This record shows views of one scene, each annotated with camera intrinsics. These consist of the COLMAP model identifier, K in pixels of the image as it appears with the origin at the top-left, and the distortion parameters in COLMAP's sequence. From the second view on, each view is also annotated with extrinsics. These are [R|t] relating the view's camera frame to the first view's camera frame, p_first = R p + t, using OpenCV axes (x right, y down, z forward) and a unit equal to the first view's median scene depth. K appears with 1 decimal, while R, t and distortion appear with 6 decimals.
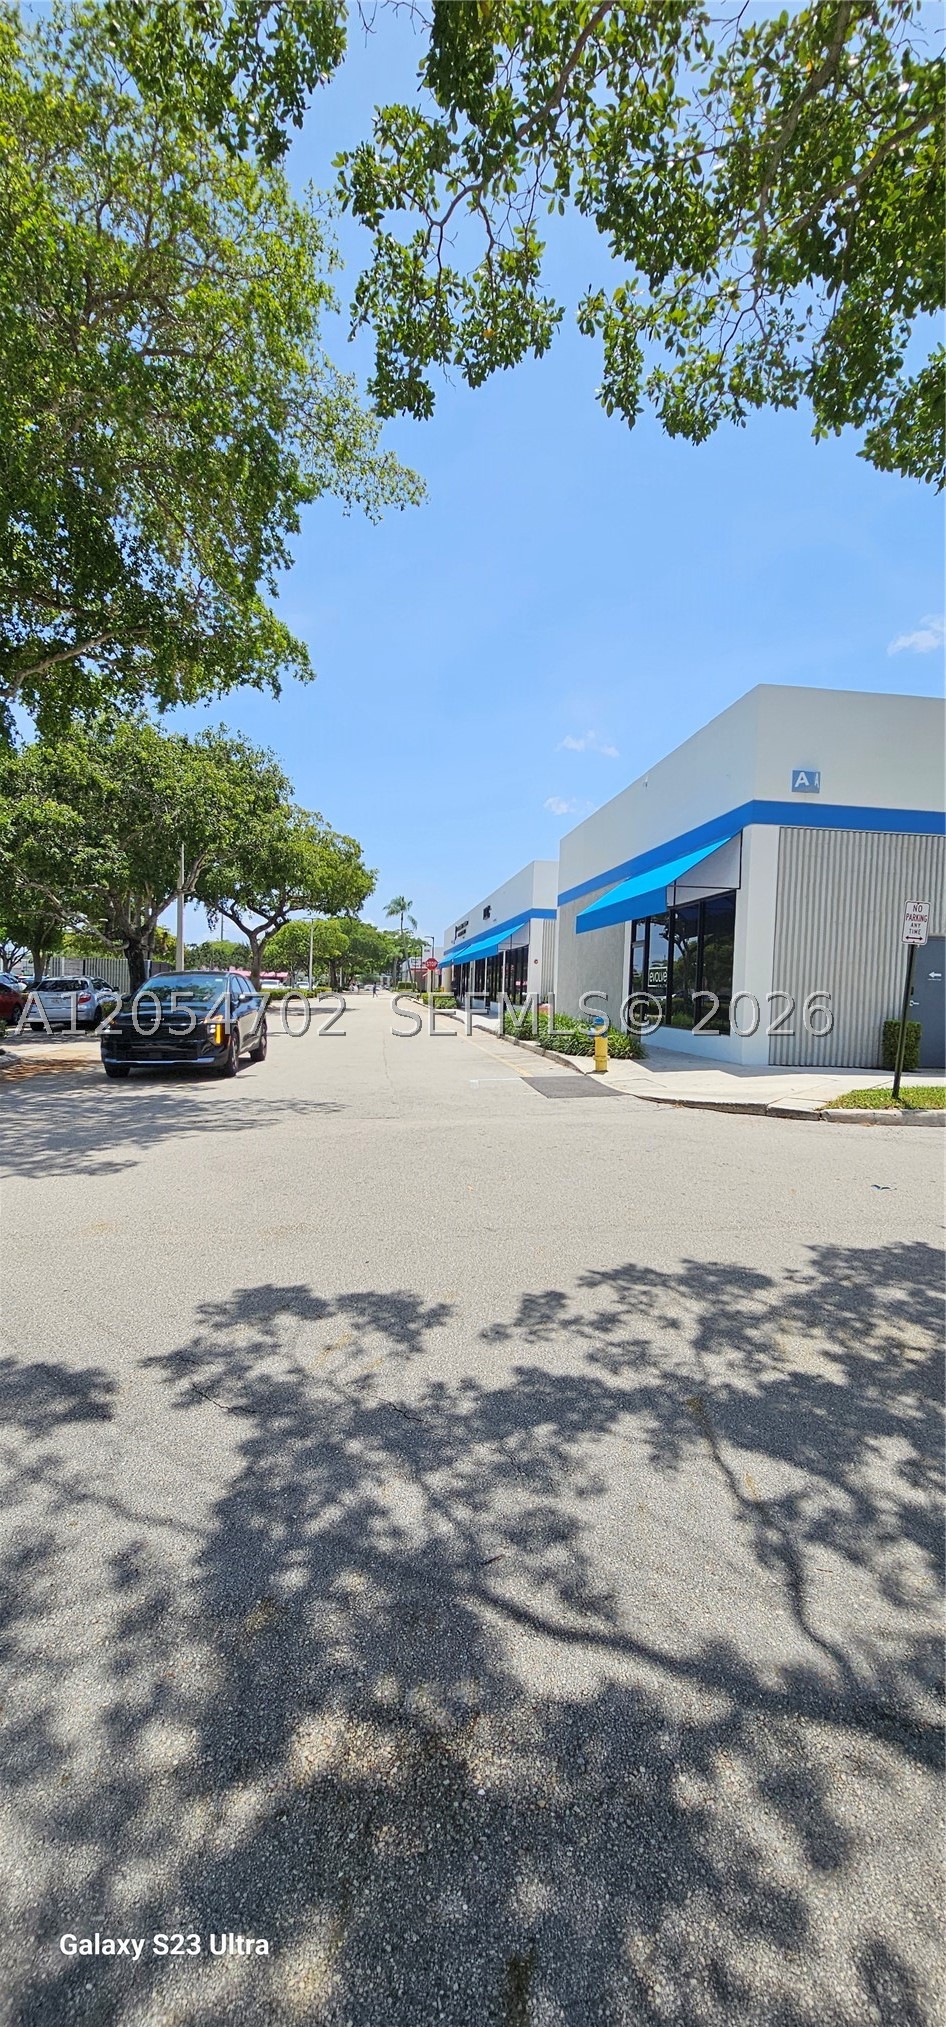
lens RADIAL K [[833.1, 0, 465.9], [0, 833.1, 1004.7], [0, 0, 1]] dist [-0.003719, 0.000280]
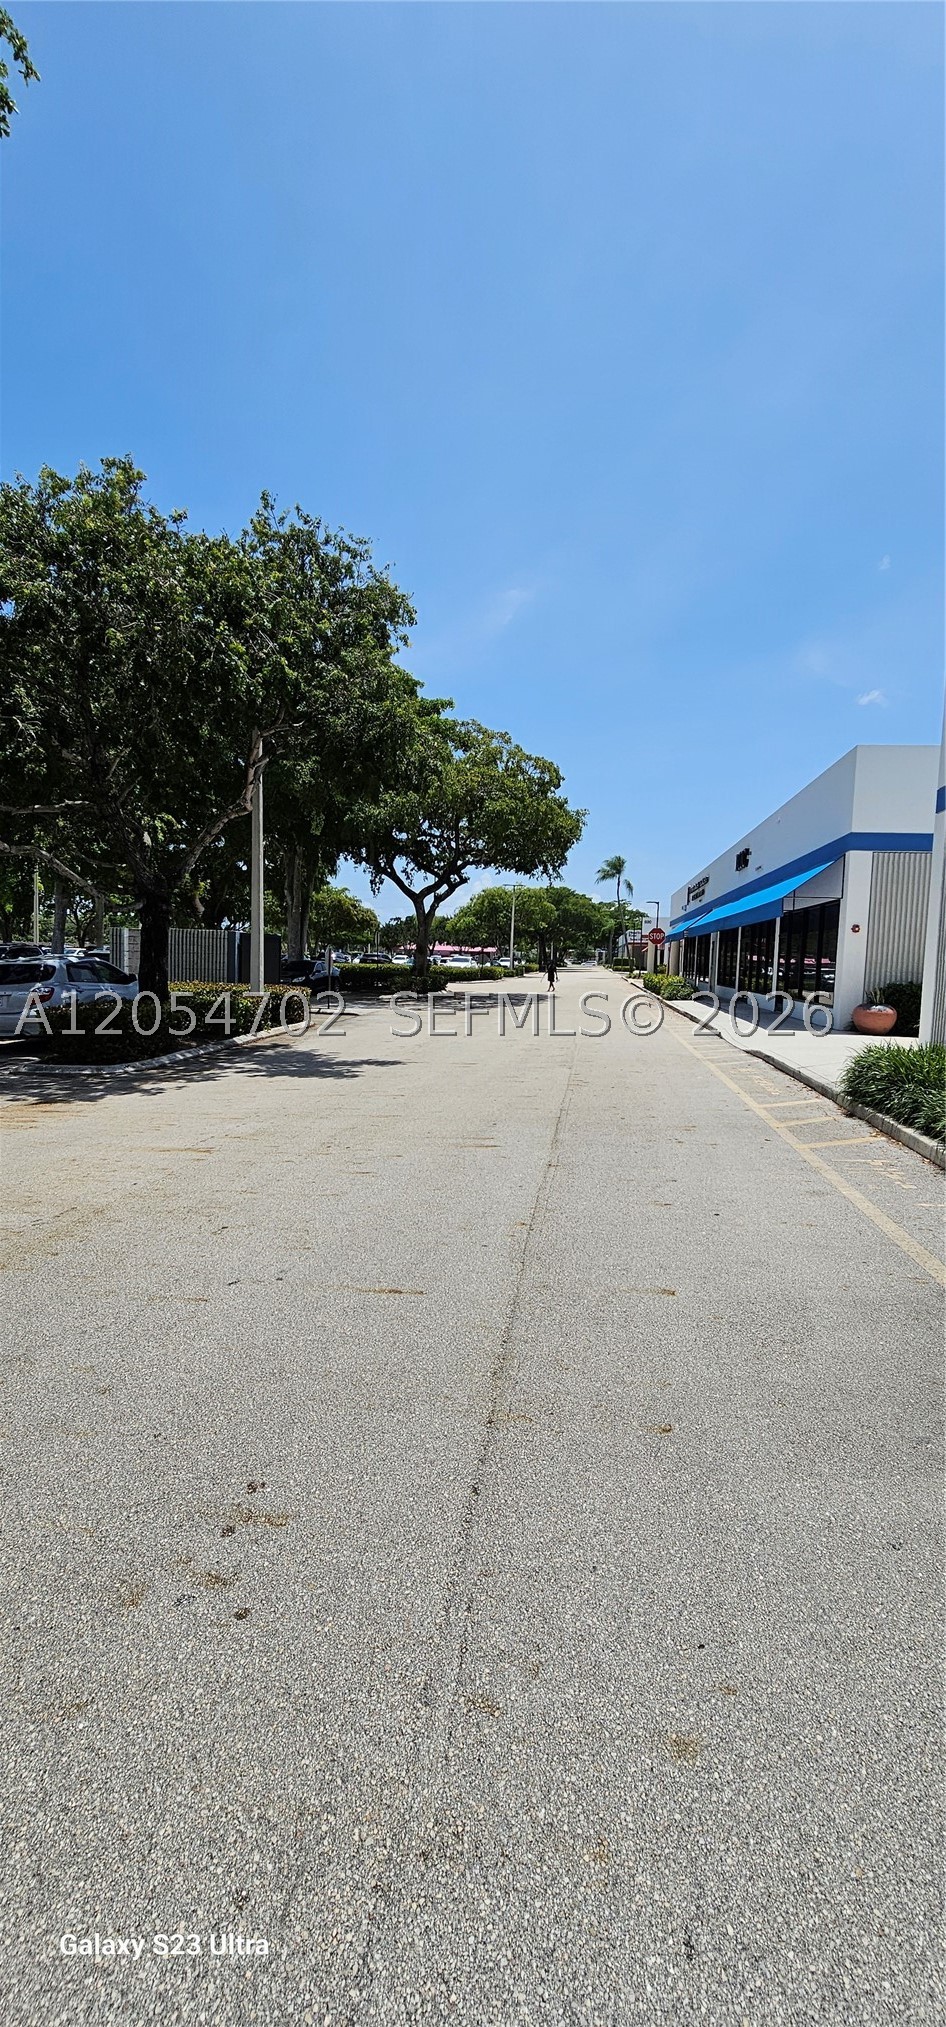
lens RADIAL K [[833.1, 0, 488.8], [0, 833.1, 1008.7], [0, 0, 1]] dist [-0.003719, 0.000280]
pose [[0.973553, 0.013070, -0.228088, -0.017192], [-0.005045, 0.999349, 0.035729, -0.010037], [0.228406, -0.033634, 0.972985, 0.242685]]
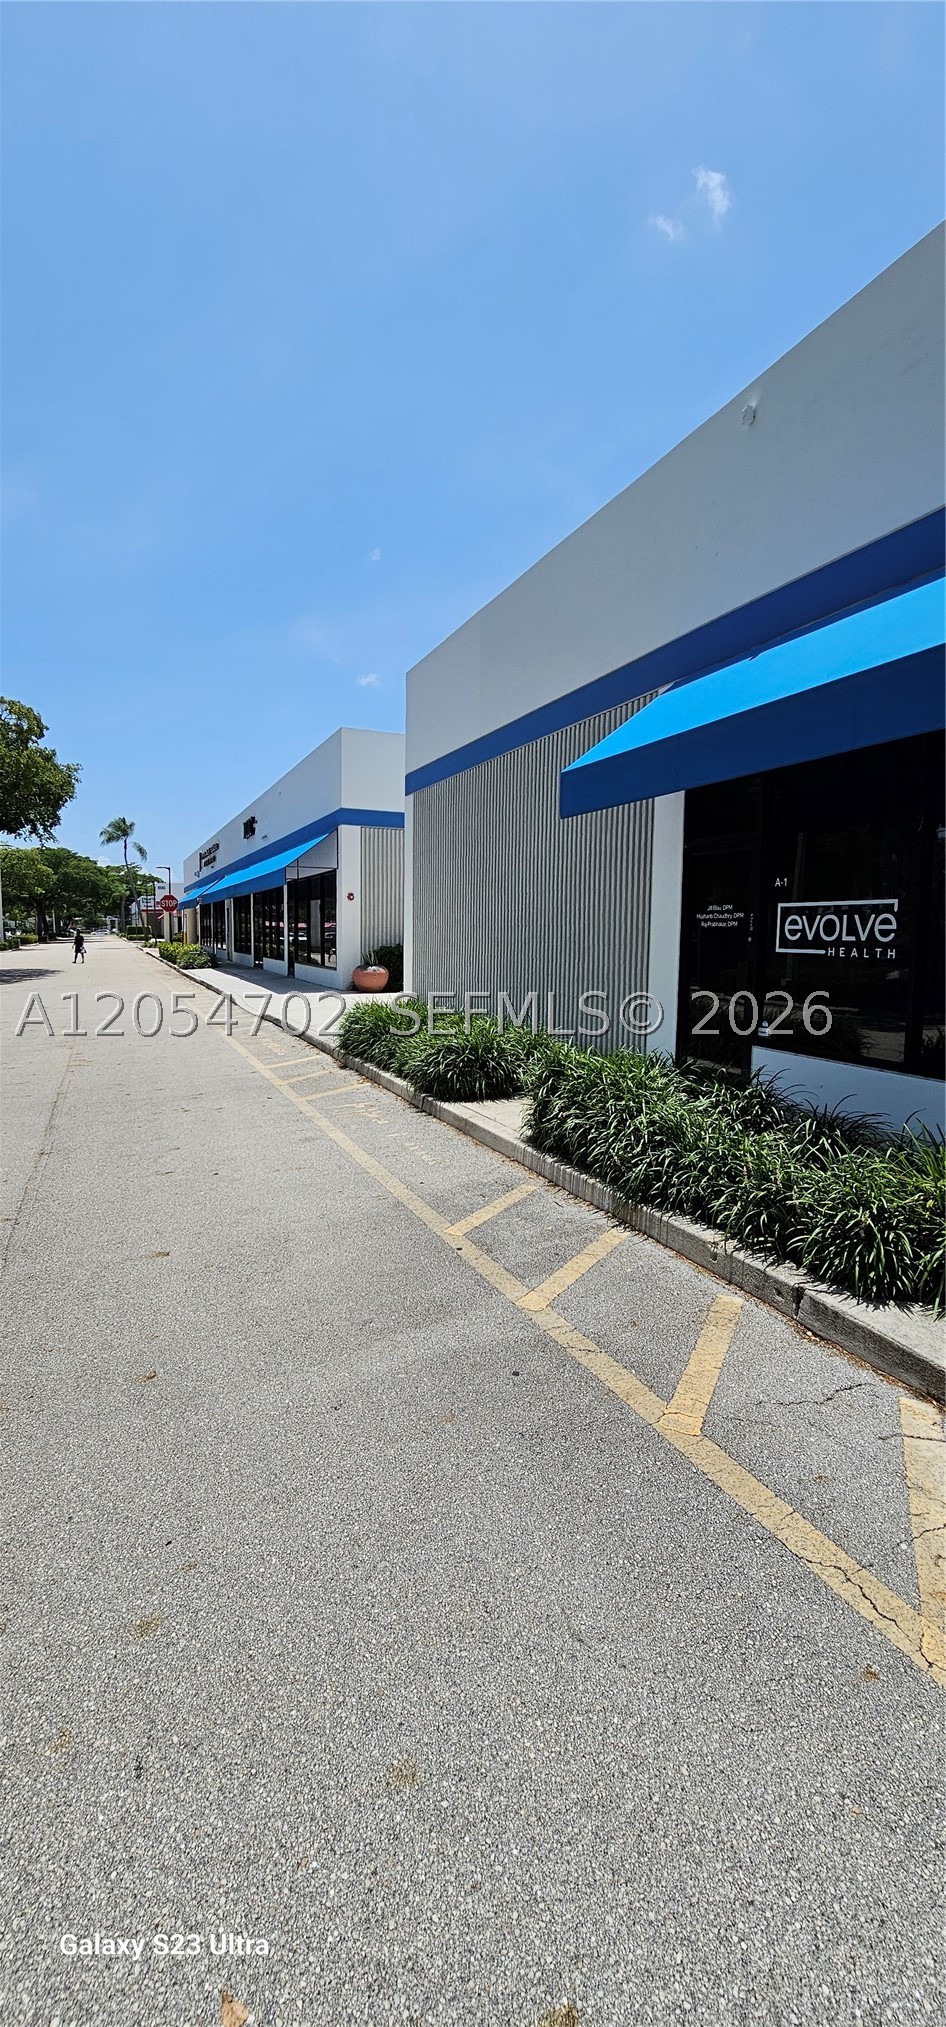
lens RADIAL K [[833.1, 0, 481.3], [0, 833.1, 999.9], [0, 0, 1]] dist [-0.003719, 0.000280]
pose [[0.949966, -0.046119, 0.308930, -0.011000], [0.025138, 0.997120, 0.071557, -0.010613], [-0.311340, -0.060211, 0.948389, 0.234284]]
